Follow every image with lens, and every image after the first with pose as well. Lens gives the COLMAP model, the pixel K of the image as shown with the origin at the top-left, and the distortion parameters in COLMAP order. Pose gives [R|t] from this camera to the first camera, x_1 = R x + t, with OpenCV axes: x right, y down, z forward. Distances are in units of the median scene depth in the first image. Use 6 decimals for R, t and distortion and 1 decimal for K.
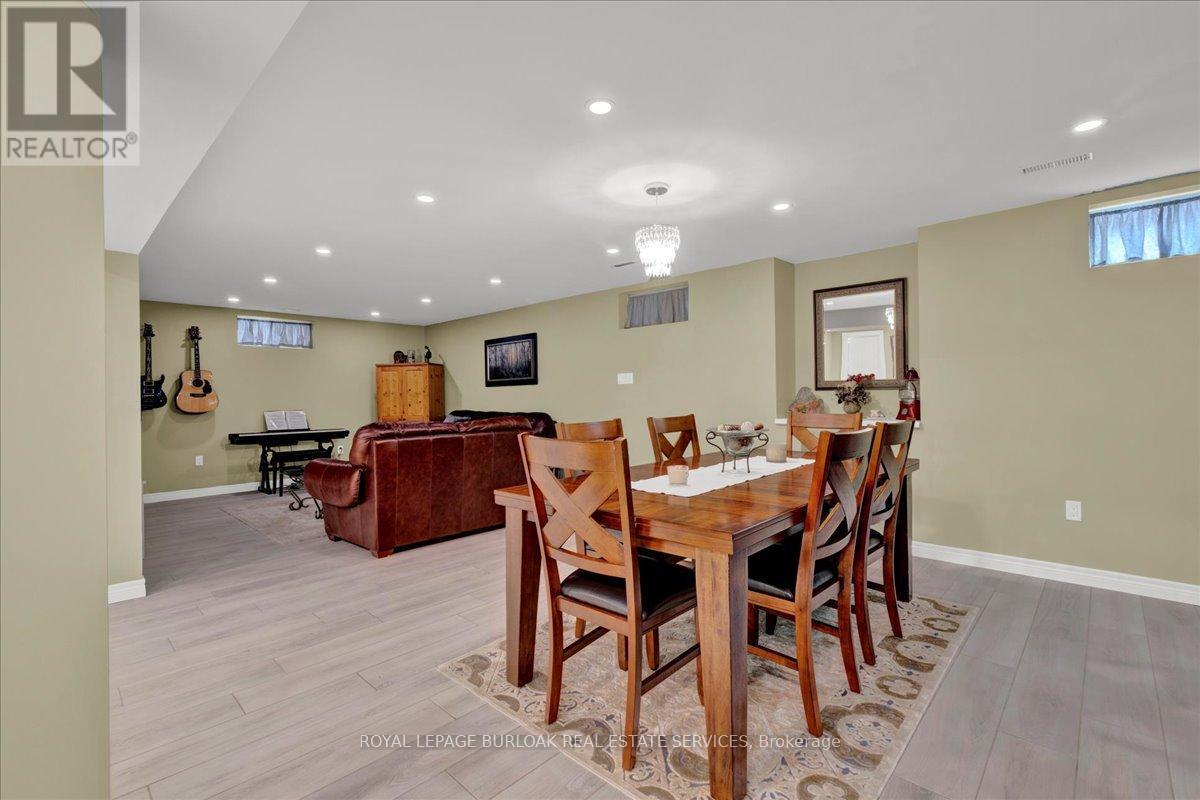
lens RADIAL K [[531.1, 0, 600.7], [0, 531.1, 394.6], [0, 0, 1]] dist [0.016233, -0.012153]
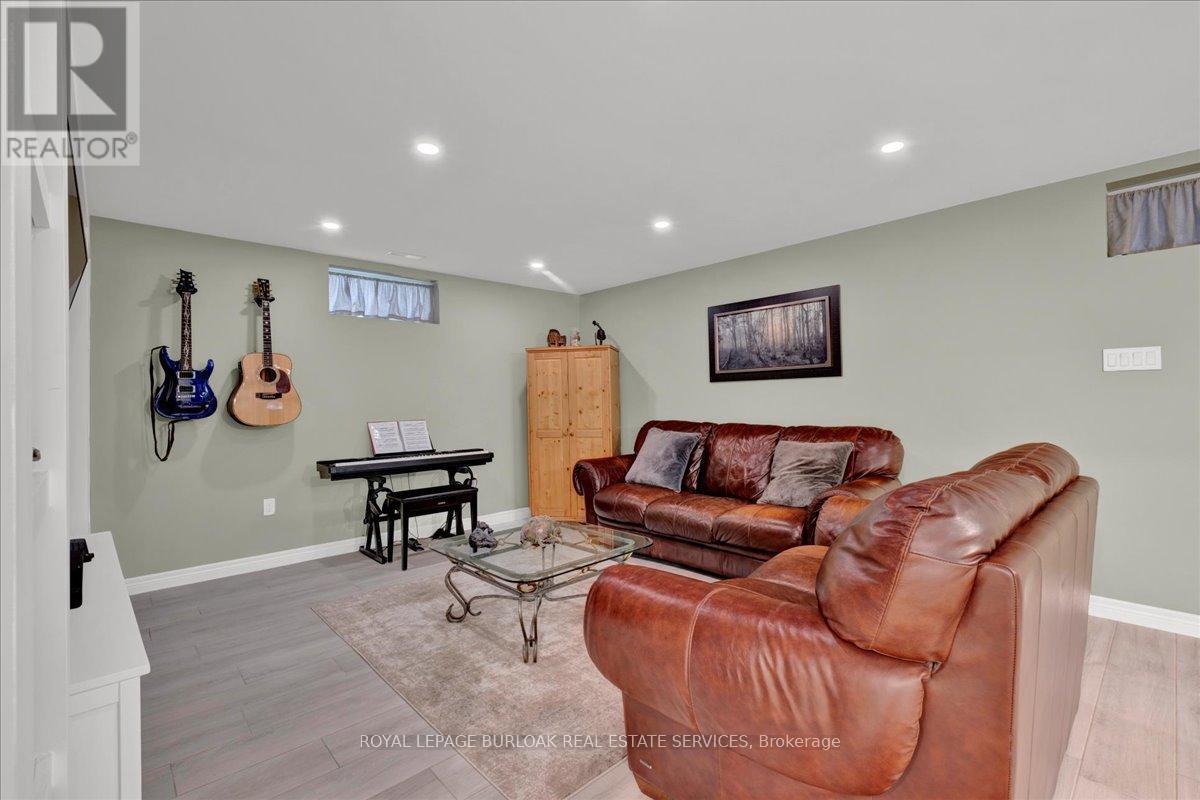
lens RADIAL K [[531.1, 0, 600.7], [0, 531.1, 394.6], [0, 0, 1]] dist [0.016233, -0.012153]
pose [[0.998035, -0.001669, -0.062639, -0.335338], [0.001223, 0.999974, -0.007155, 0.003933], [0.062649, 0.007064, 0.998011, 0.416006]]
